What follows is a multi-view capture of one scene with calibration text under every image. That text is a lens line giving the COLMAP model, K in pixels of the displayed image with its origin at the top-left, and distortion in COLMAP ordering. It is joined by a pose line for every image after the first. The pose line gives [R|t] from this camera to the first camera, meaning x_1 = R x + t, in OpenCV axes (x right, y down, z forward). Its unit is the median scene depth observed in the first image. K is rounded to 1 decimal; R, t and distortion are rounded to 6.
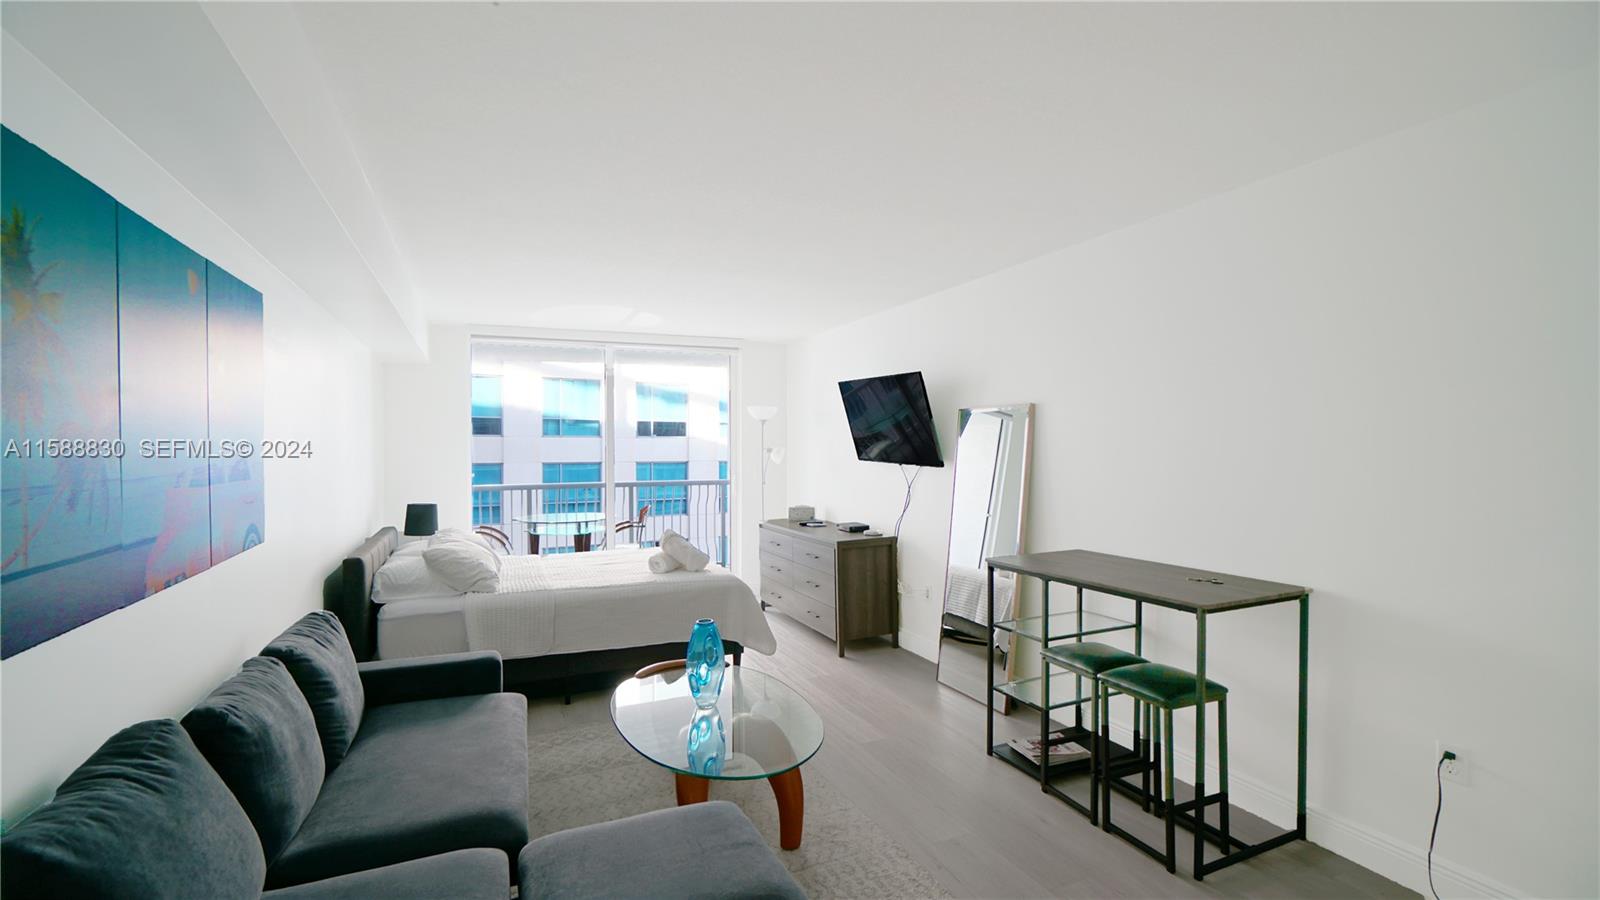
lens RADIAL K [[677.0, 0, 751.2], [0, 677.0, 451.0], [0, 0, 1]] dist [-0.001864, 0.001201]
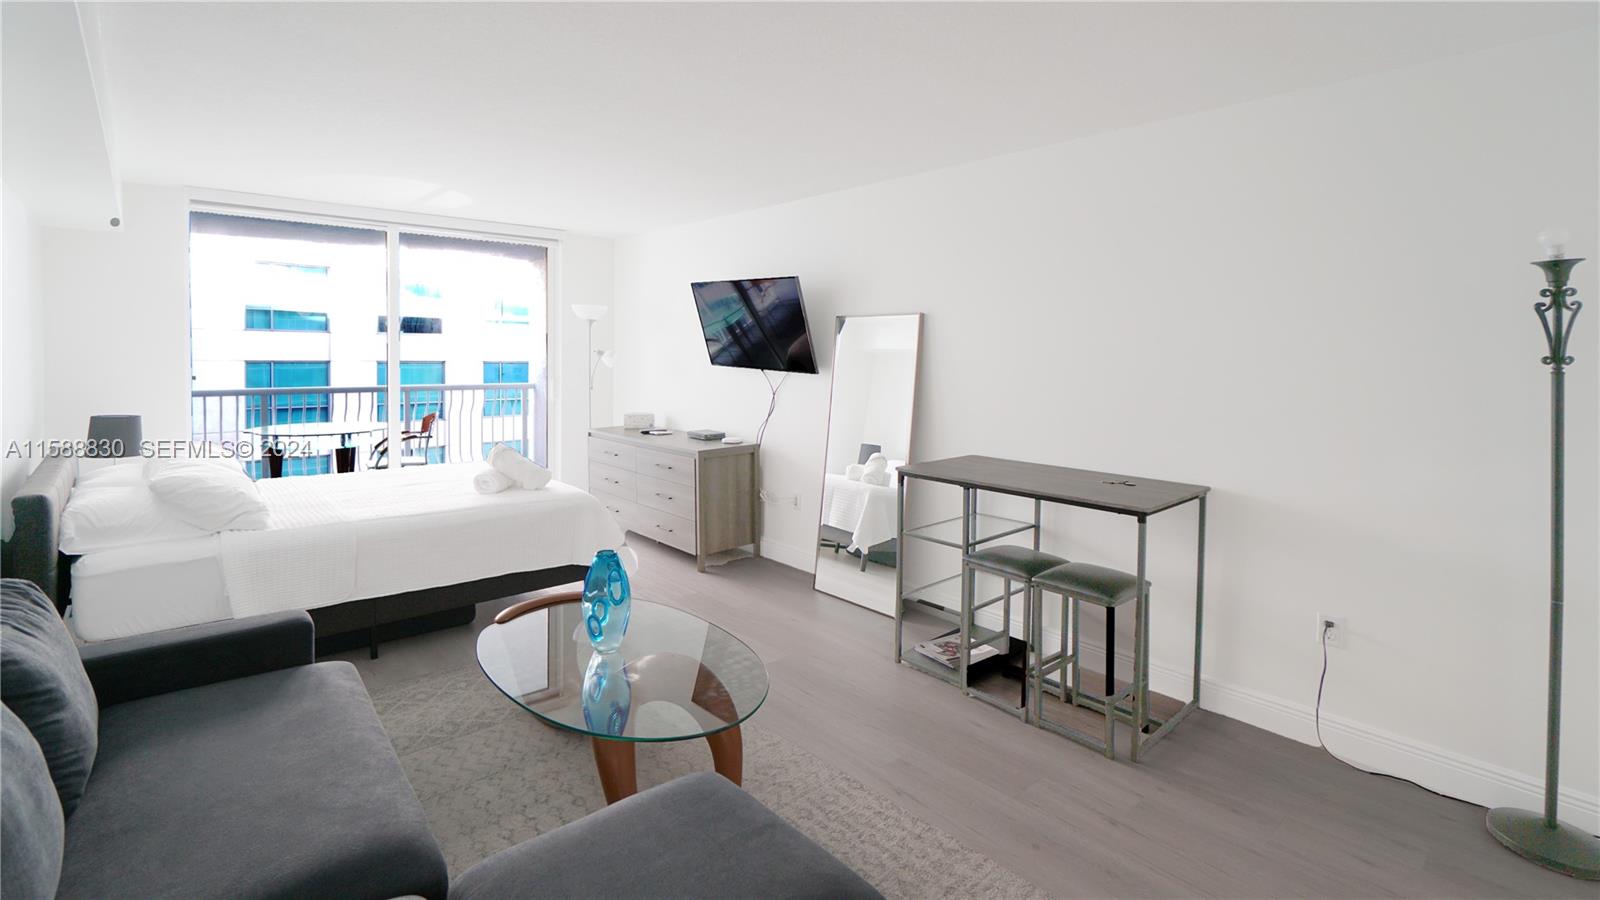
lens RADIAL K [[677.0, 0, 744.2], [0, 677.0, 366.3], [0, 0, 1]] dist [-0.001864, 0.001201]
pose [[0.945019, 0.006652, 0.326947, -0.133582], [-0.013518, 0.999733, 0.018733, -0.003701], [-0.326735, -0.022123, 0.944857, 0.094718]]
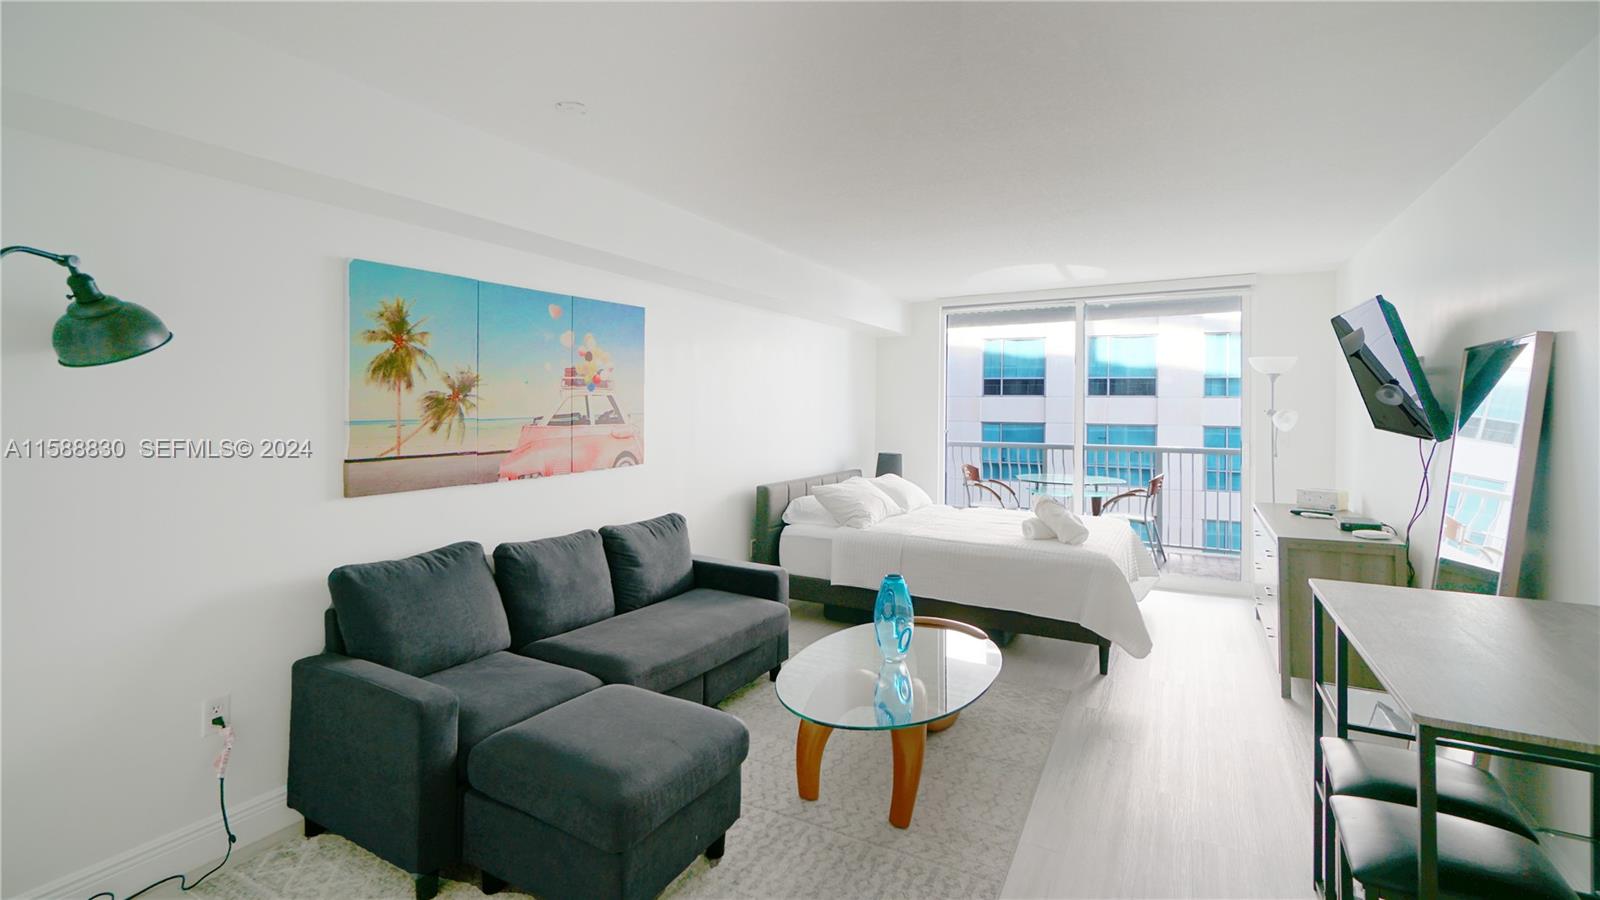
lens RADIAL K [[677.0, 0, 833.1], [0, 677.0, 408.3], [0, 0, 1]] dist [-0.001864, 0.001201]
pose [[0.647628, 0.008024, -0.761915, 0.595138], [-0.012290, 0.999924, 0.000084, -0.001495], [0.761858, 0.009309, 0.647677, 0.240461]]
